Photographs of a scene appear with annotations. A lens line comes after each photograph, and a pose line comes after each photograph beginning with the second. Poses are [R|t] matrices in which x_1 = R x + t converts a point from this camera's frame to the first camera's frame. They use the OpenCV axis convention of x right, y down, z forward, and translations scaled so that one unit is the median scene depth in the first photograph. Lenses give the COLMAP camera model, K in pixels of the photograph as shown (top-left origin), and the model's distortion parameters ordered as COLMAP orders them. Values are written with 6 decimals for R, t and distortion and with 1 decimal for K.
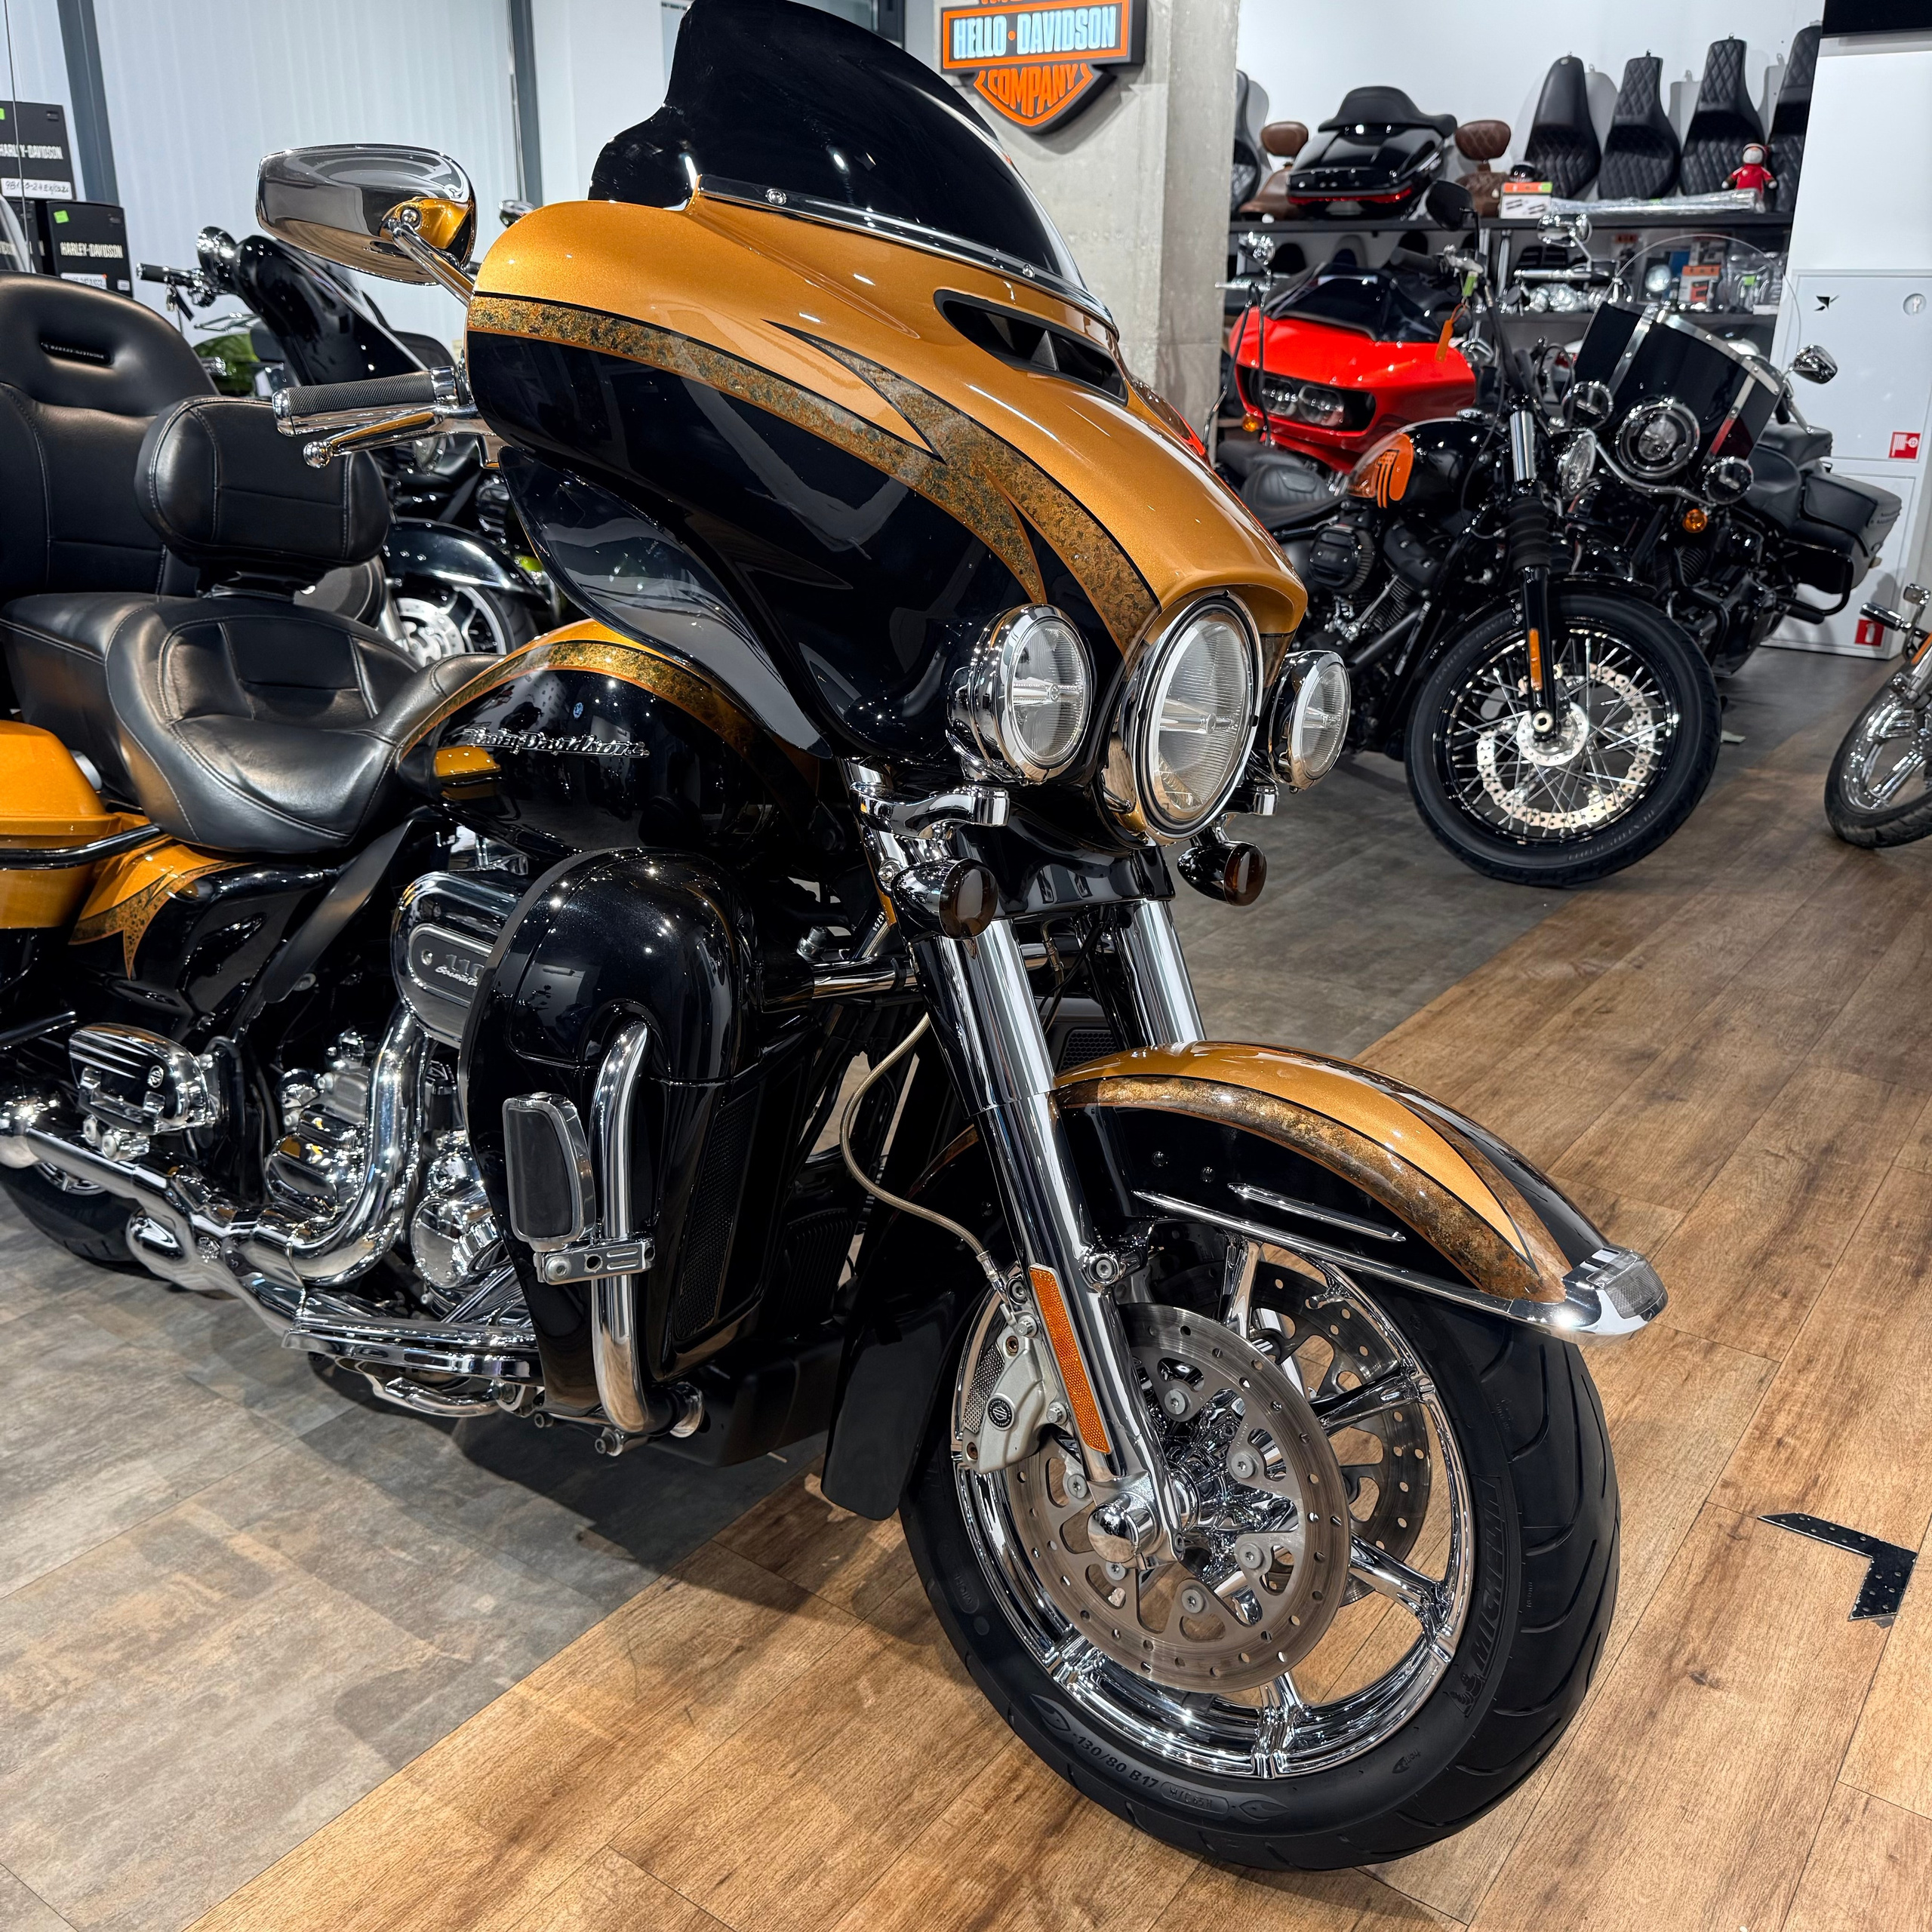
lens RADIAL K [[1819.7, 0, 966.9], [0, 1819.7, 971.2], [0, 0, 1]] dist [0.053033, -0.098210]
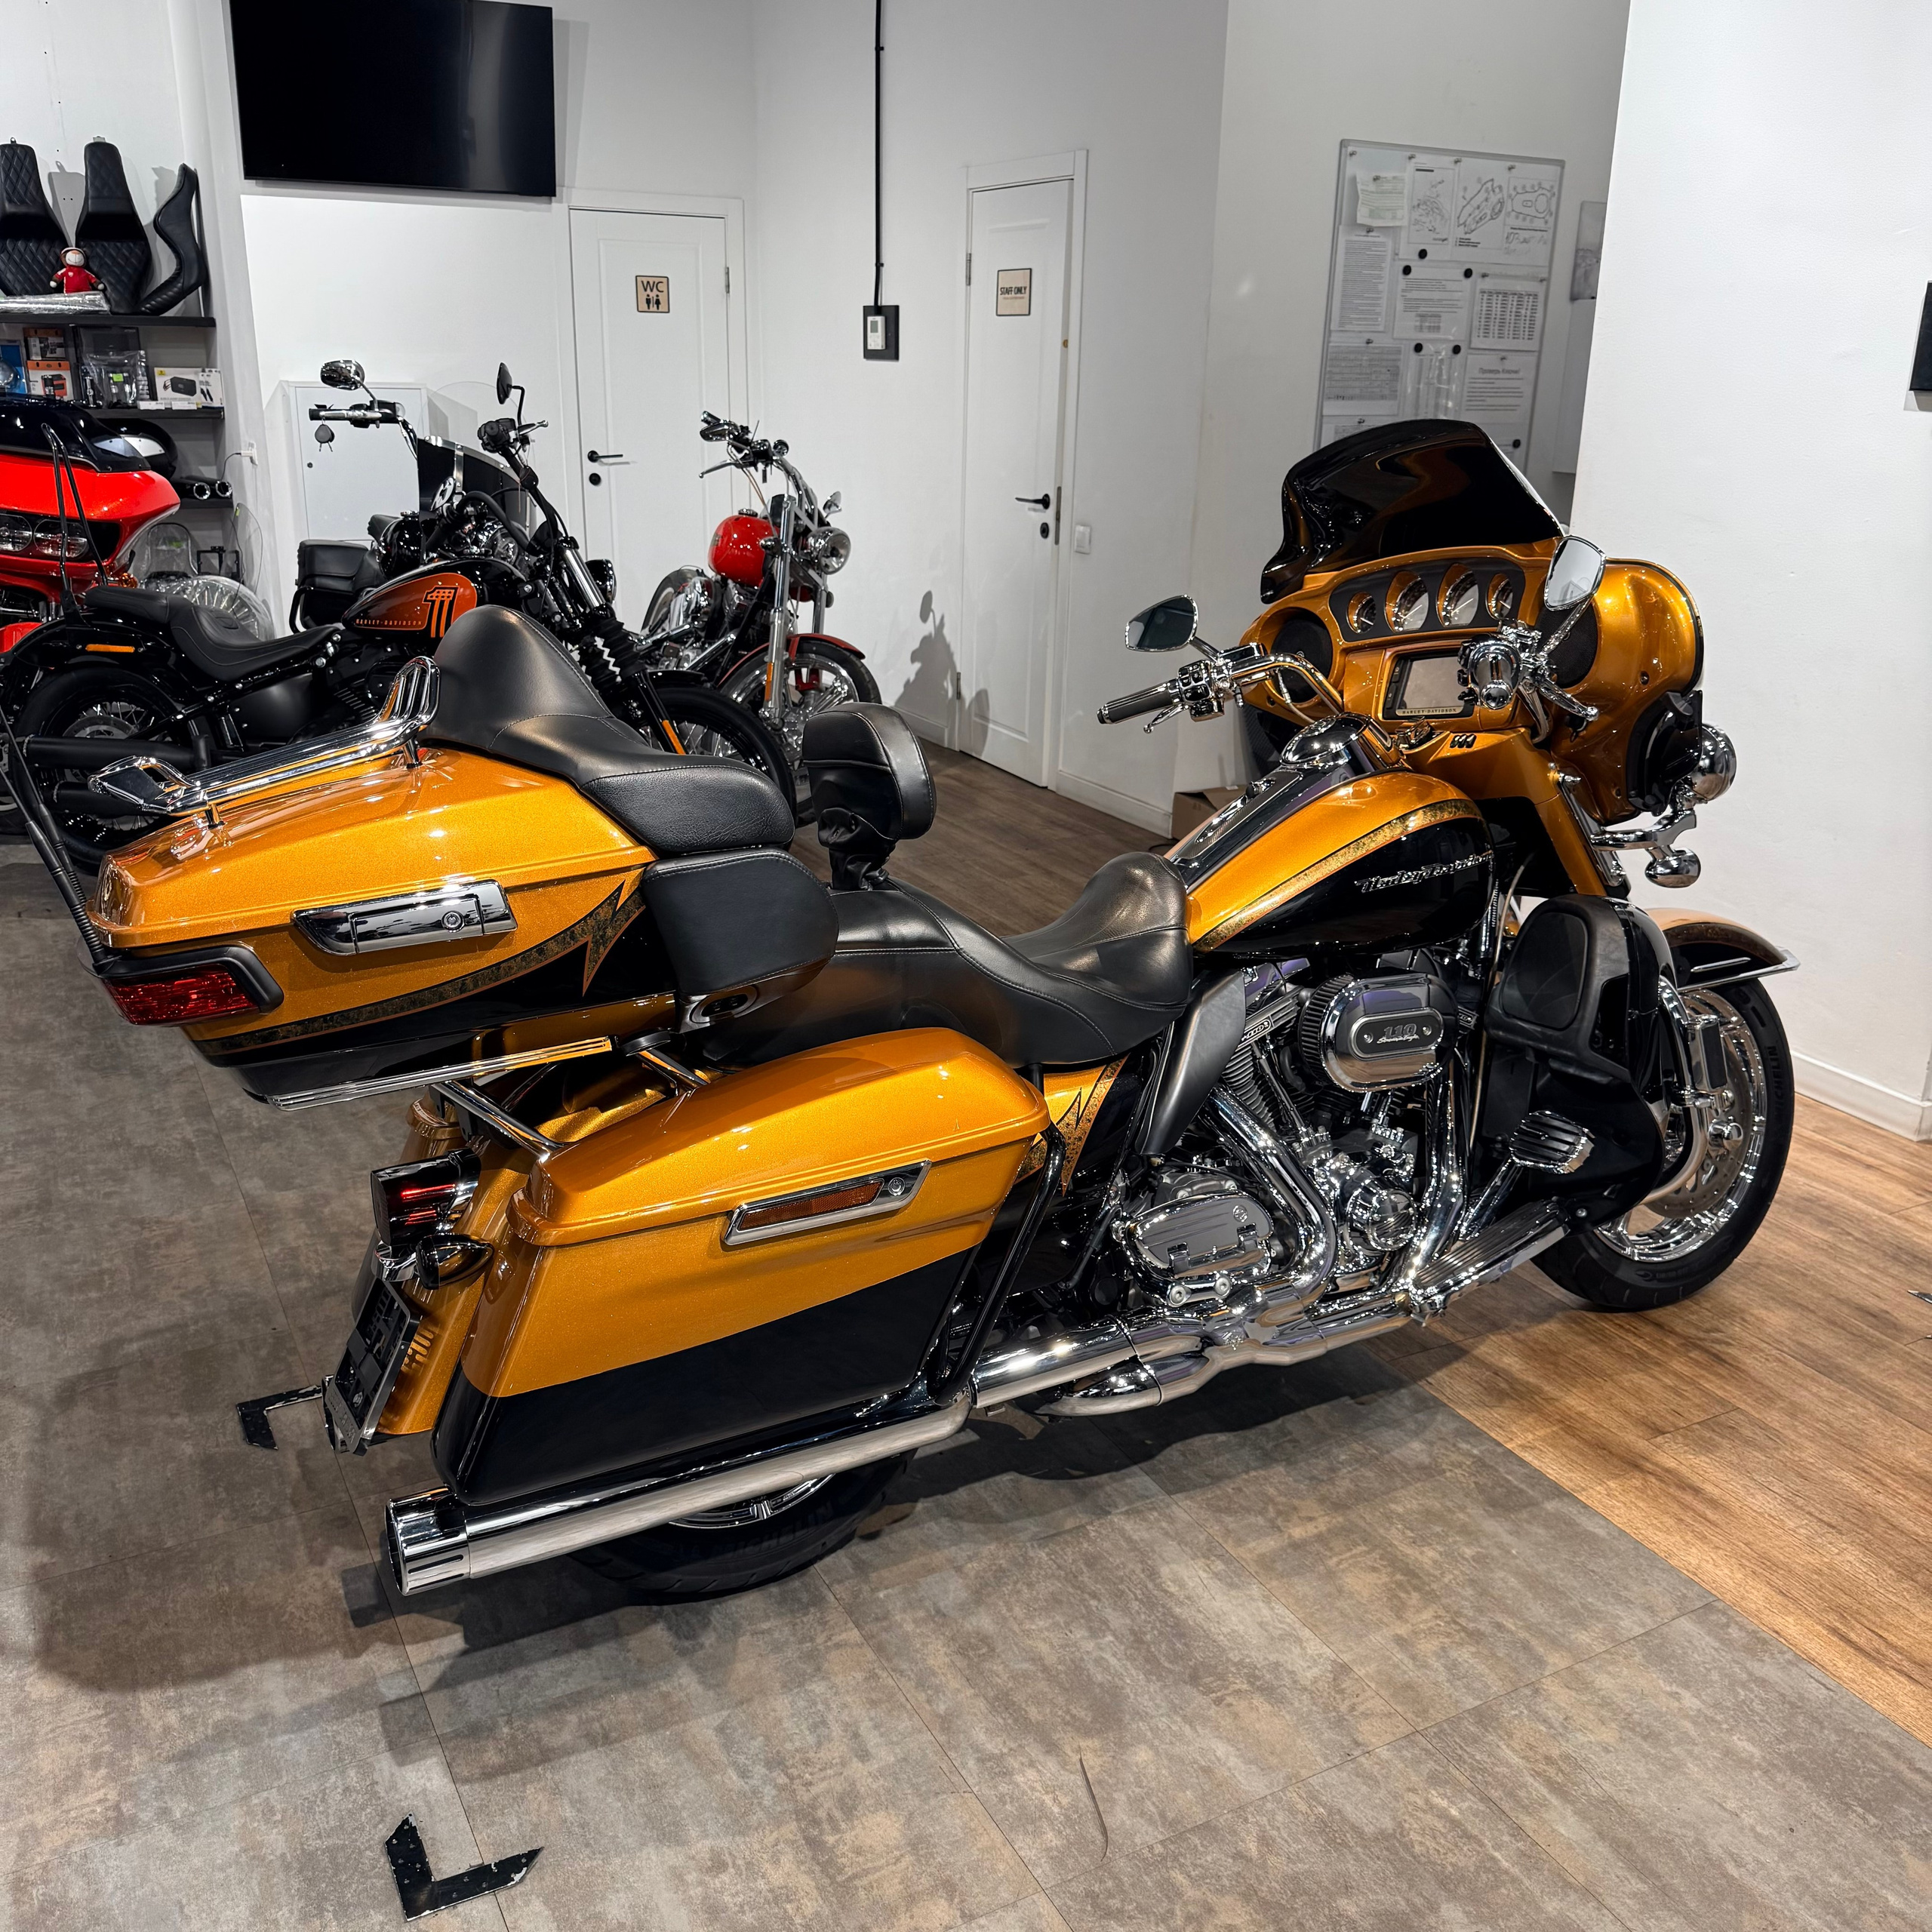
lens RADIAL K [[1803.1, 0, 953.3], [0, 1803.1, 965.8], [0, 0, 1]] dist [0.132302, -0.256740]
pose [[0.439391, -0.286716, 0.851311, -1.438130], [0.292346, 0.941745, 0.166284, -0.349769], [-0.849394, 0.175813, 0.497614, 0.457844]]
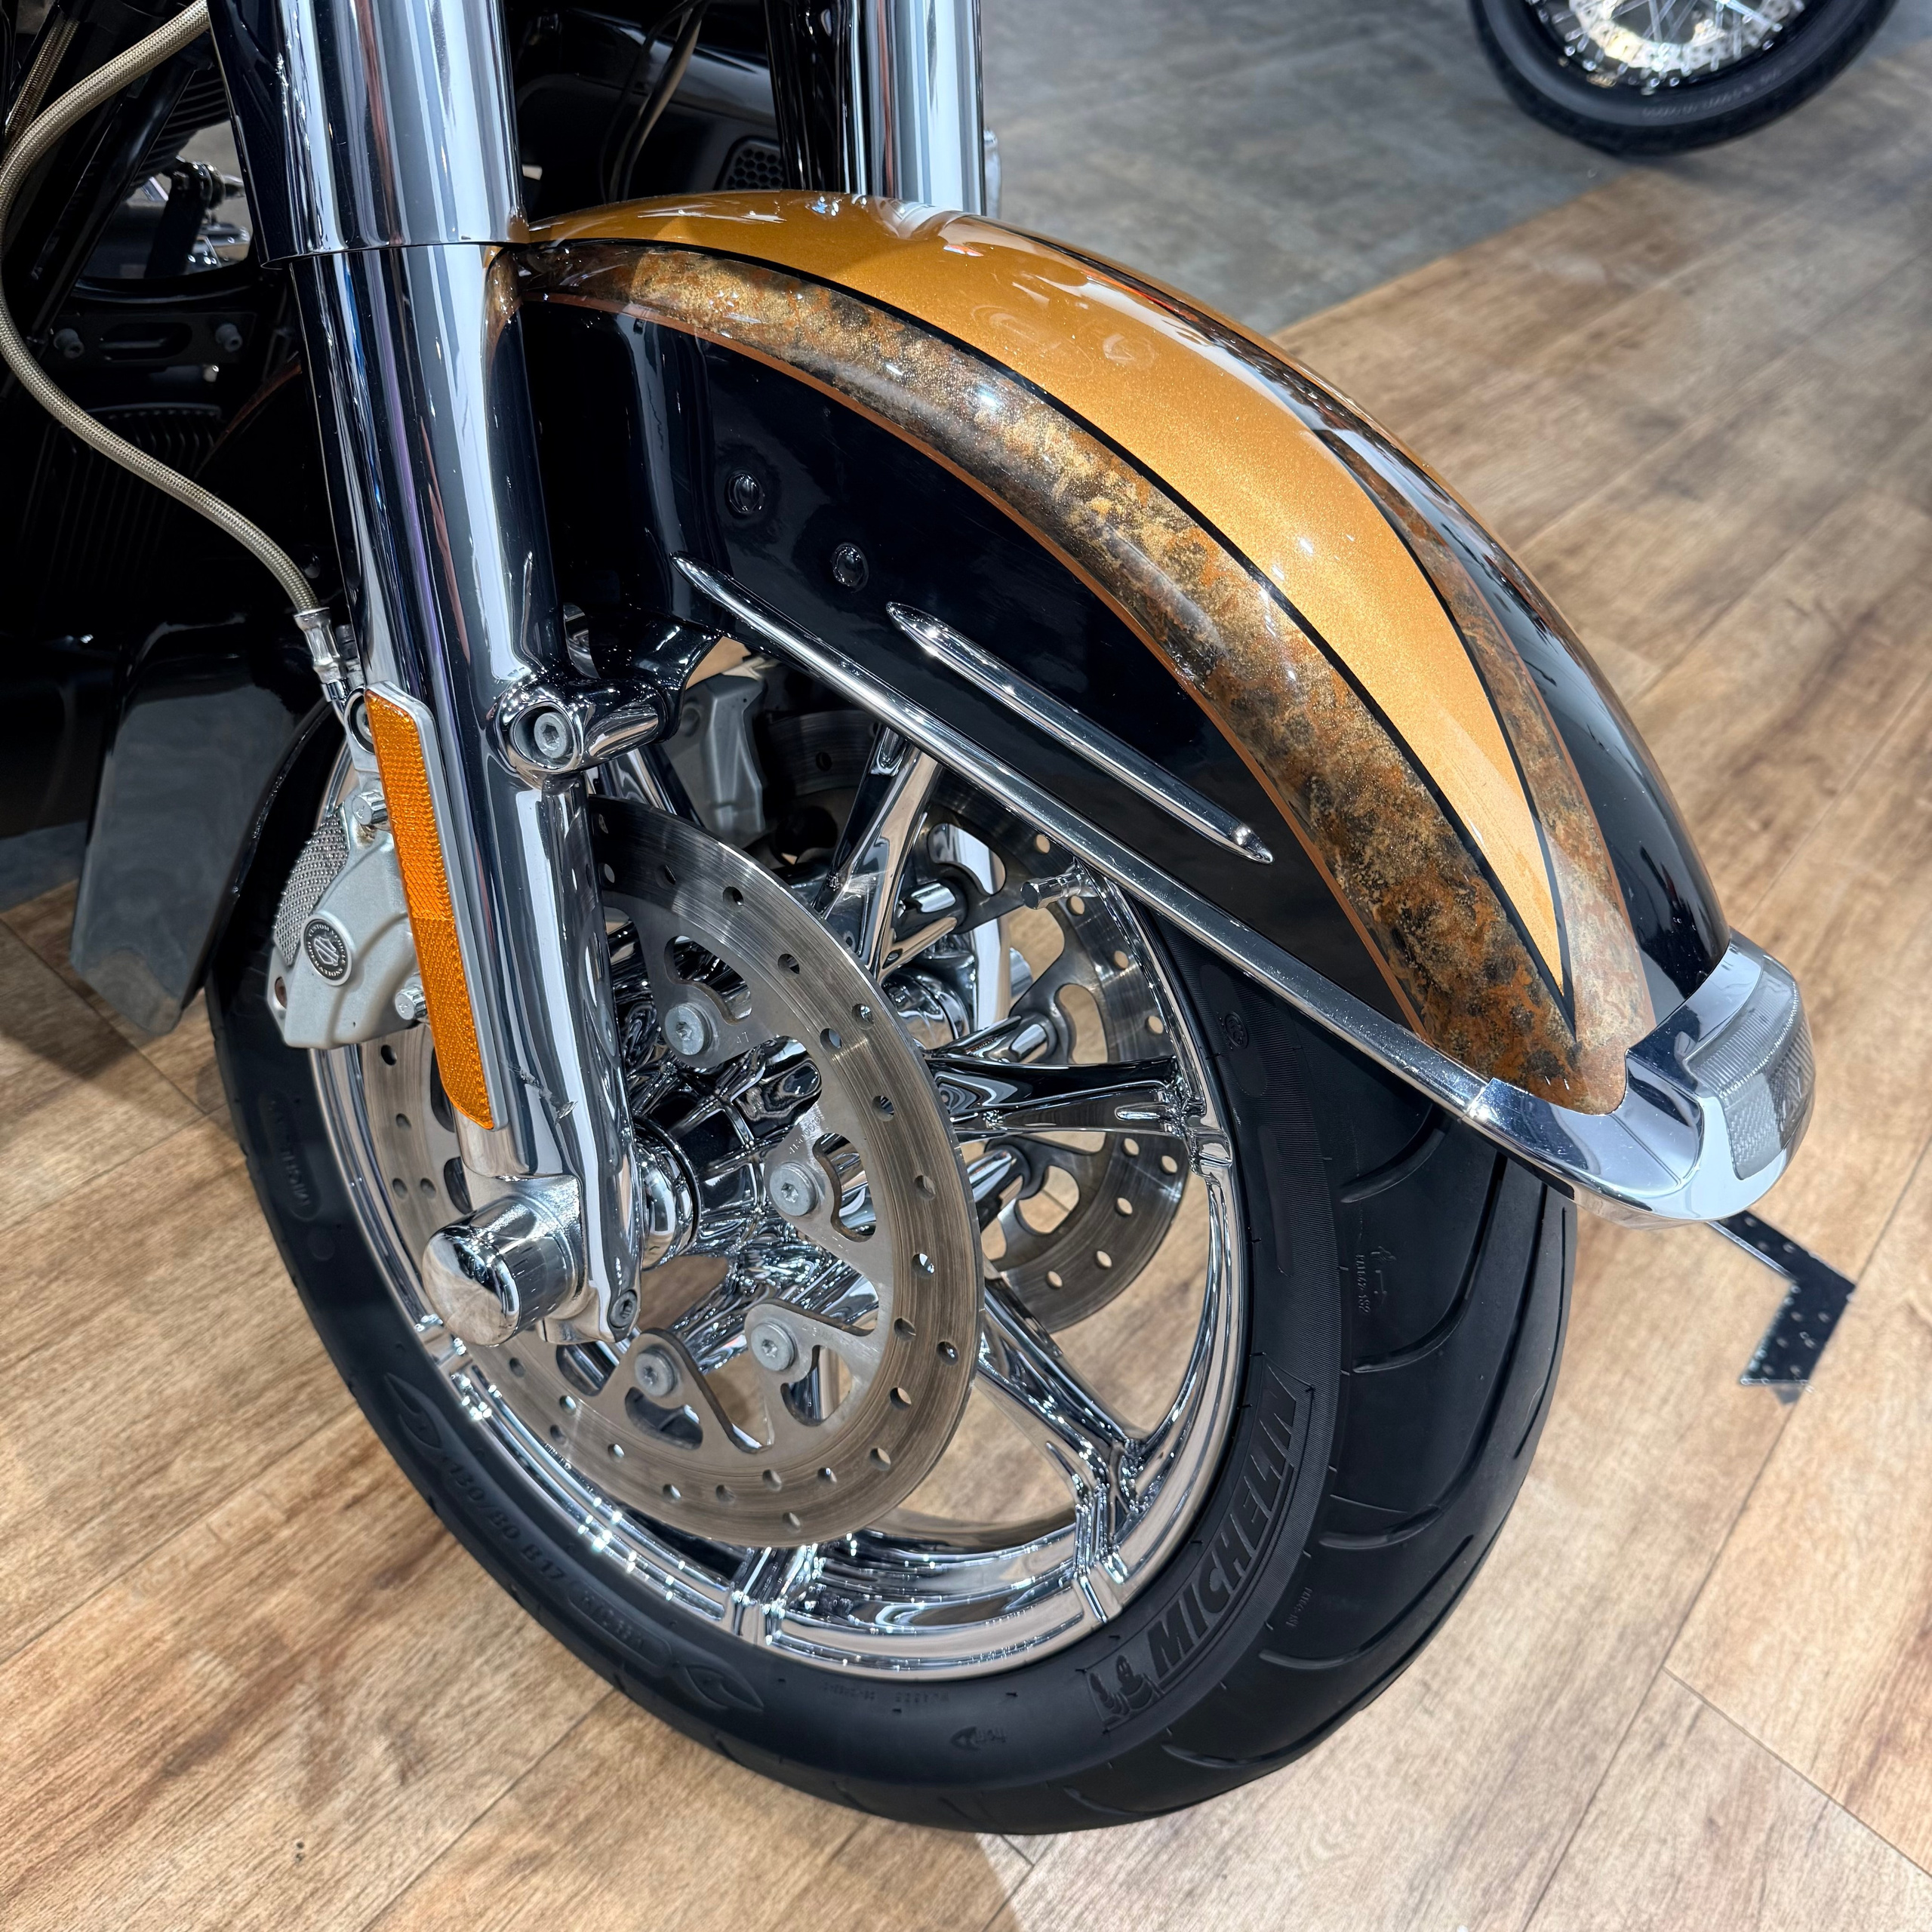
lens RADIAL K [[1803.1, 0, 953.3], [0, 1803.1, 965.8], [0, 0, 1]] dist [0.132302, -0.256740]
pose [[0.973289, 0.195786, 0.119900, 0.086487], [-0.227857, 0.887687, 0.400116, 0.018258], [-0.028097, -0.416748, 0.908588, 0.420975]]
